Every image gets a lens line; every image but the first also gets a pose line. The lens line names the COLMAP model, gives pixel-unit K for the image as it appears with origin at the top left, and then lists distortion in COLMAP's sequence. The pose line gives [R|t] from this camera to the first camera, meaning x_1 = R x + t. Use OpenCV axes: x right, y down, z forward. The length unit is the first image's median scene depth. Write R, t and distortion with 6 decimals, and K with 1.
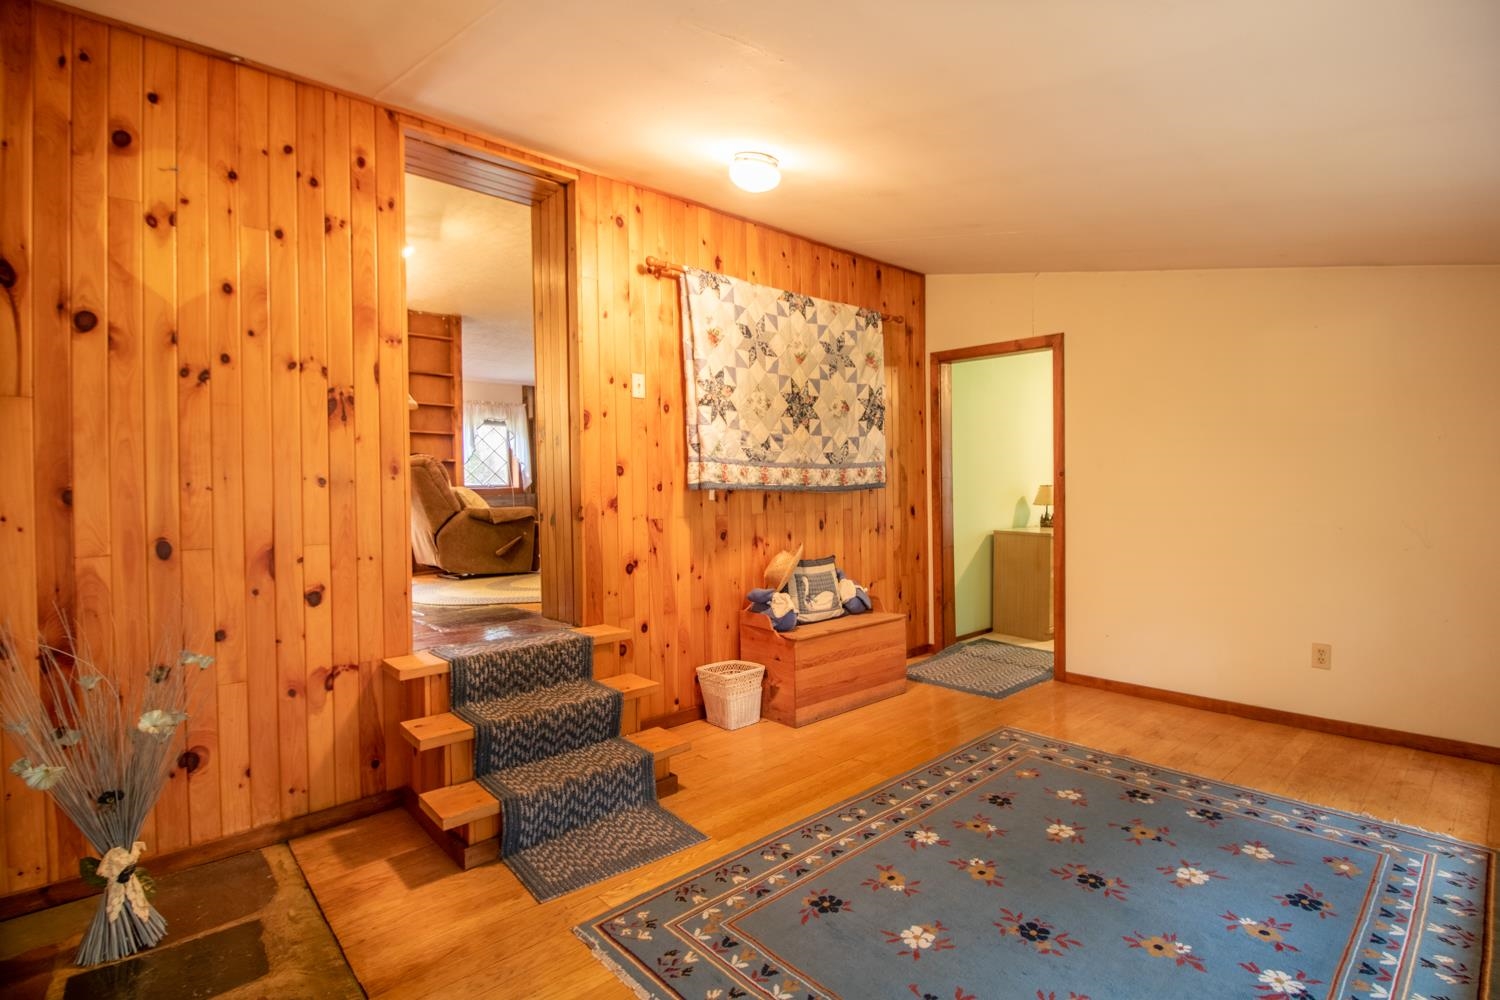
lens RADIAL K [[706.6, 0, 764.1], [0, 706.6, 506.7], [0, 0, 1]] dist [0.000625, -0.011224]
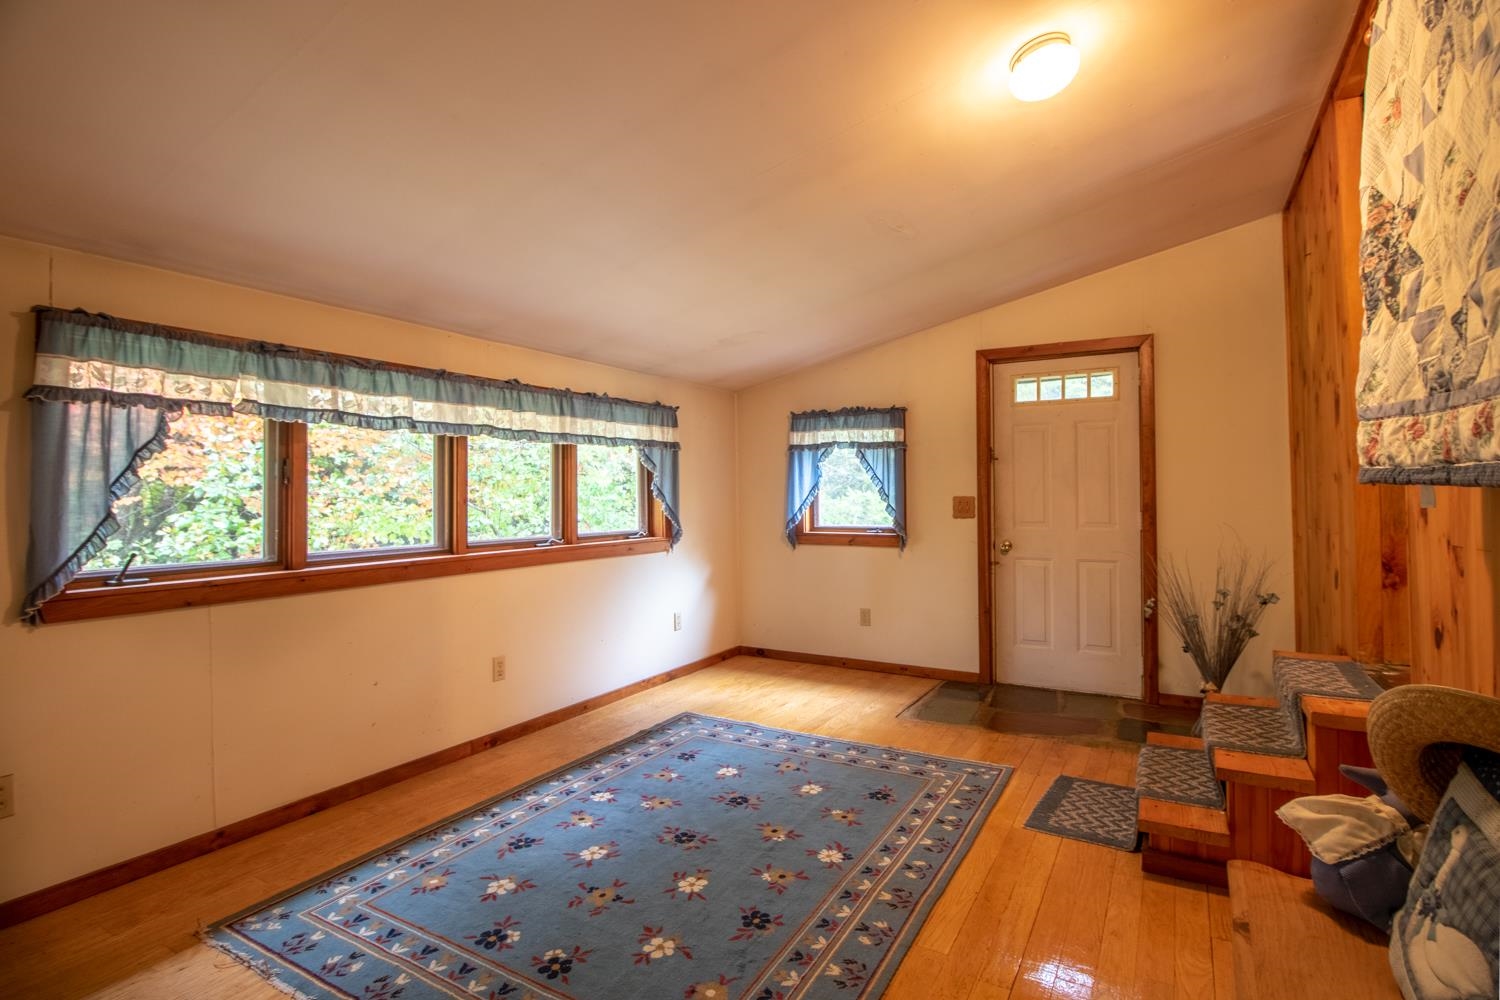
lens RADIAL K [[706.6, 0, 755.0], [0, 706.6, 498.5], [0, 0, 1]] dist [0.000625, -0.011224]
pose [[-0.955608, 0.025909, -0.293499, 0.625422], [0.020966, 0.999581, 0.019975, -0.048177], [0.293893, 0.012934, -0.955751, 1.967842]]
